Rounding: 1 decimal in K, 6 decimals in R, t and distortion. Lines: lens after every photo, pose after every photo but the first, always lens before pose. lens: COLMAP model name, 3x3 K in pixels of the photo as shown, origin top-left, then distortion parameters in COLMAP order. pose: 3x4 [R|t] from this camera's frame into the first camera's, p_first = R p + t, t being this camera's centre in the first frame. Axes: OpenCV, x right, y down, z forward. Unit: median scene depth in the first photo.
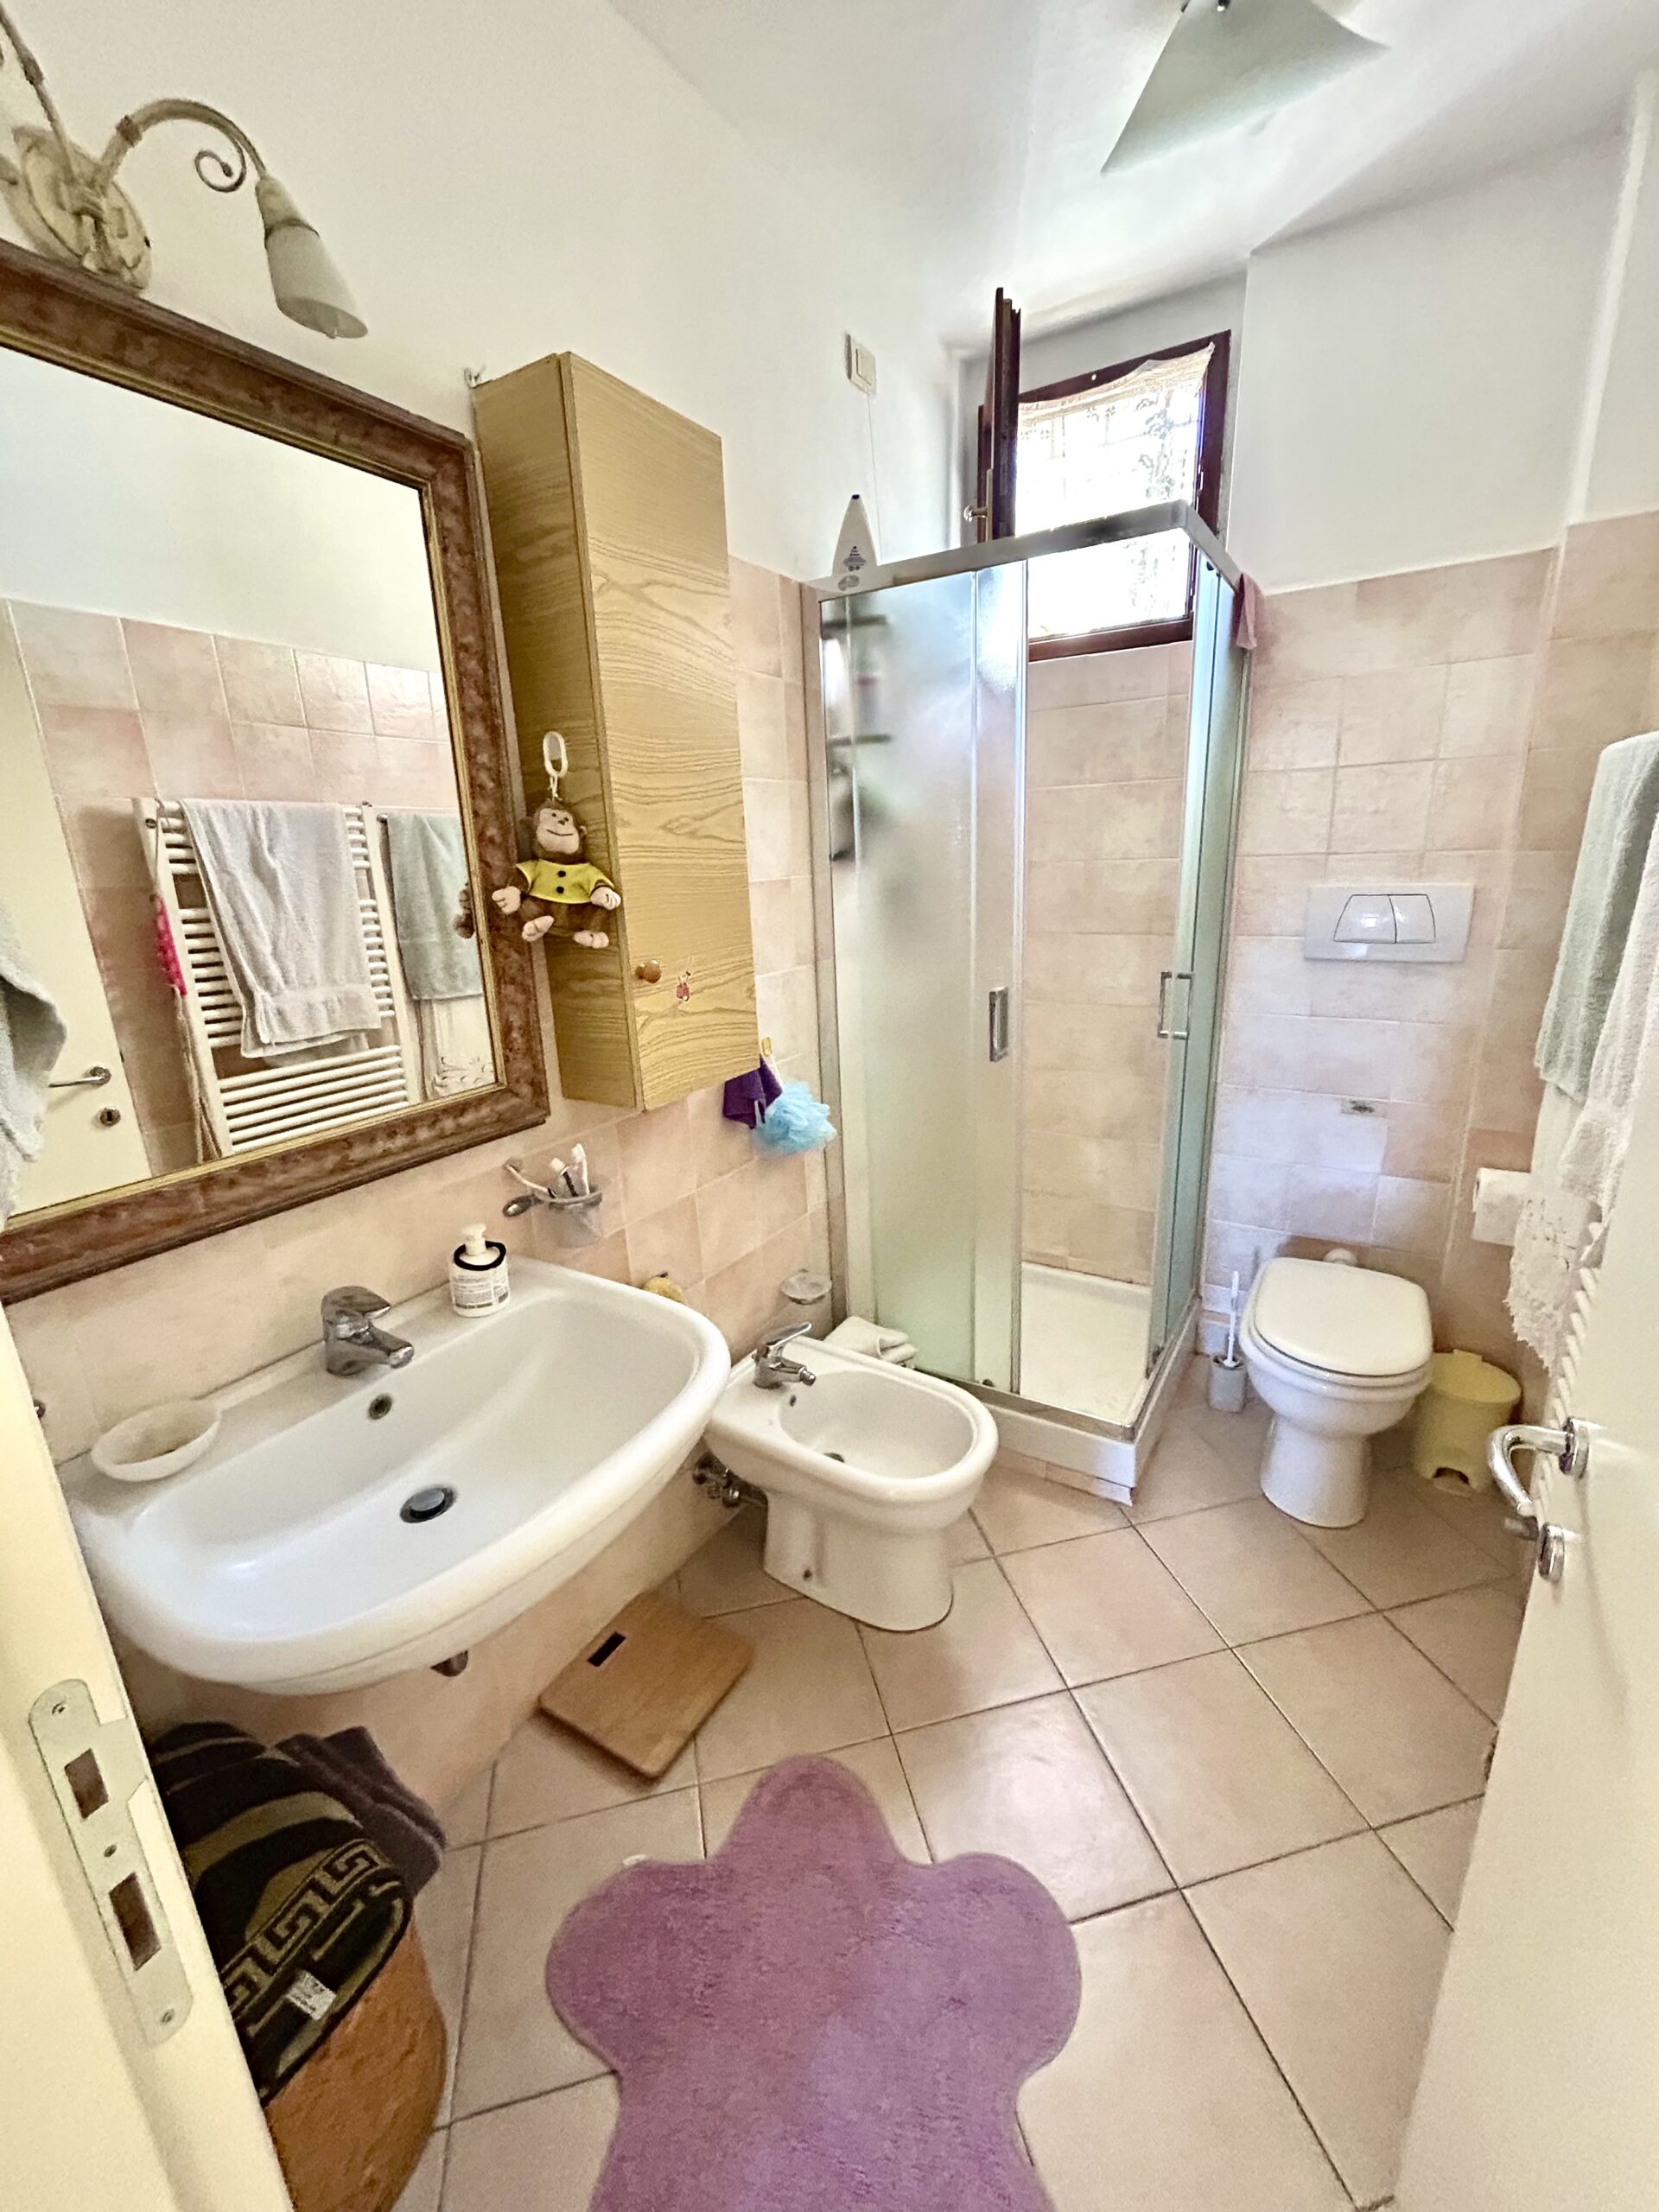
lens RADIAL K [[897.5, 0, 823.9], [0, 897.5, 1104.3], [0, 0, 1]] dist [-0.000372, 0.000348]
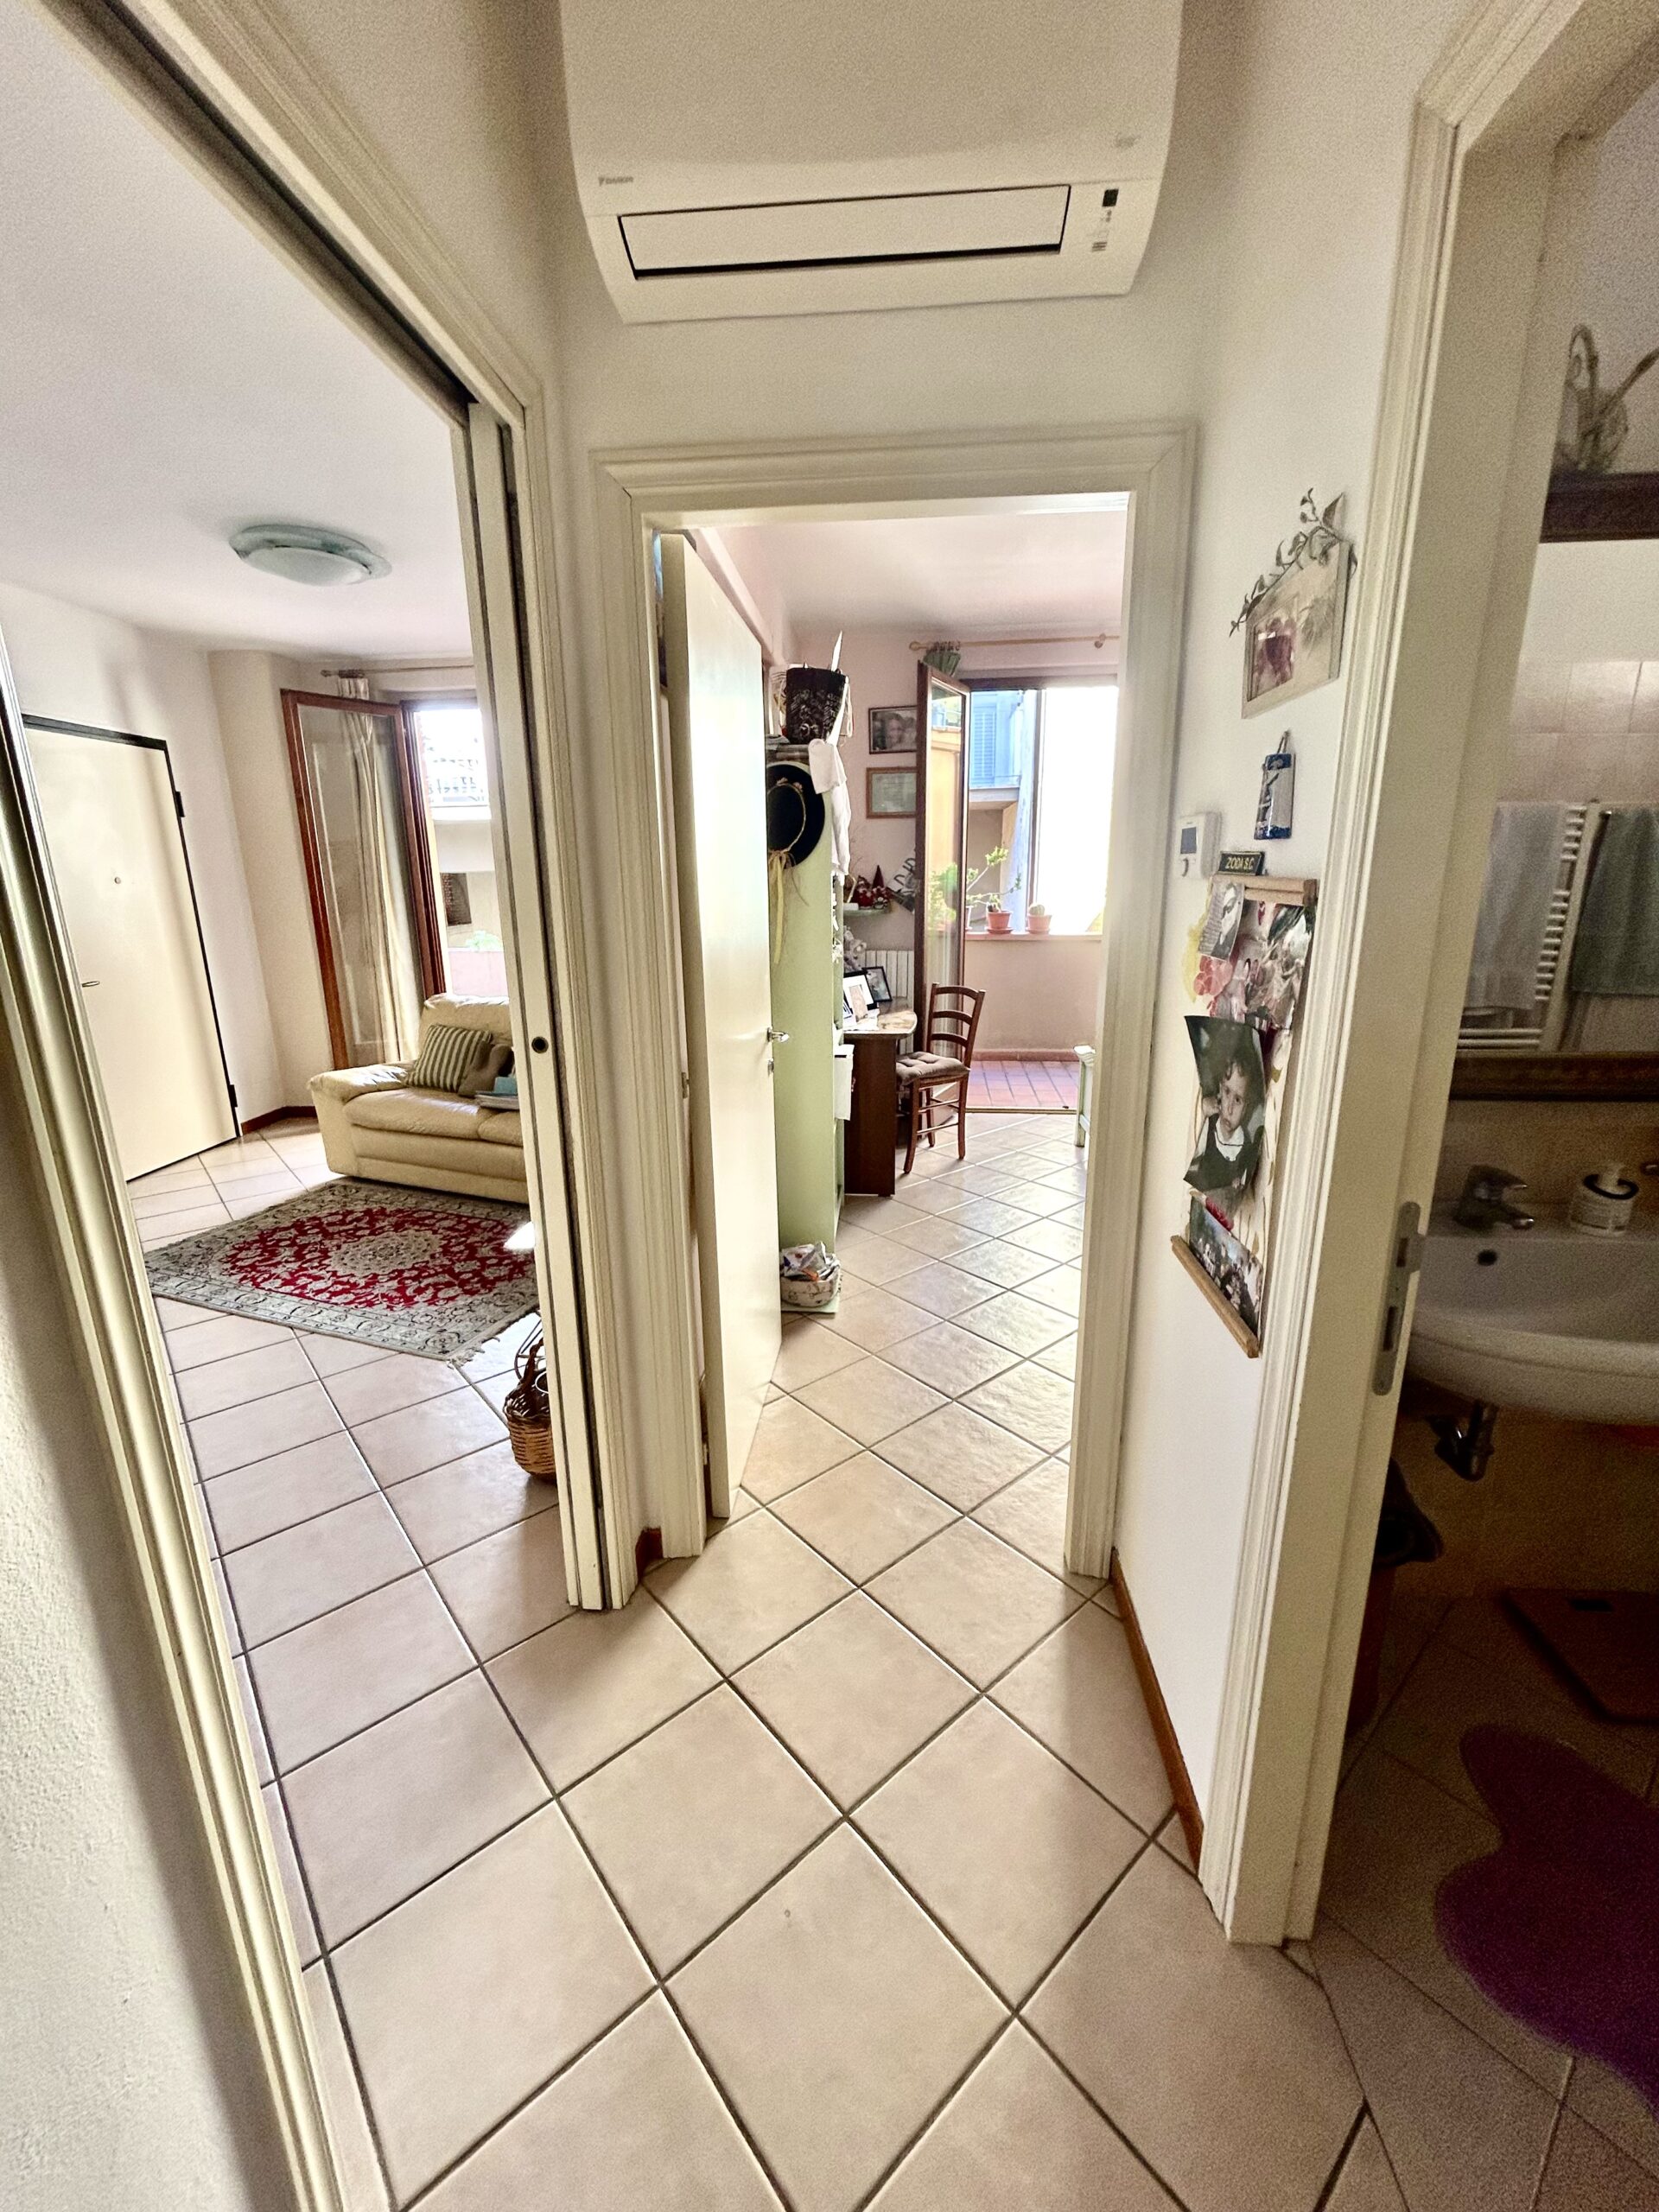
lens RADIAL K [[897.5, 0, 823.9], [0, 897.5, 1104.3], [0, 0, 1]] dist [-0.000372, 0.000348]
pose [[0.460391, 0.251322, -0.851398, 0.119028], [-0.247014, 0.957478, 0.149063, 0.142133], [0.852657, 0.141680, 0.502894, -0.490870]]
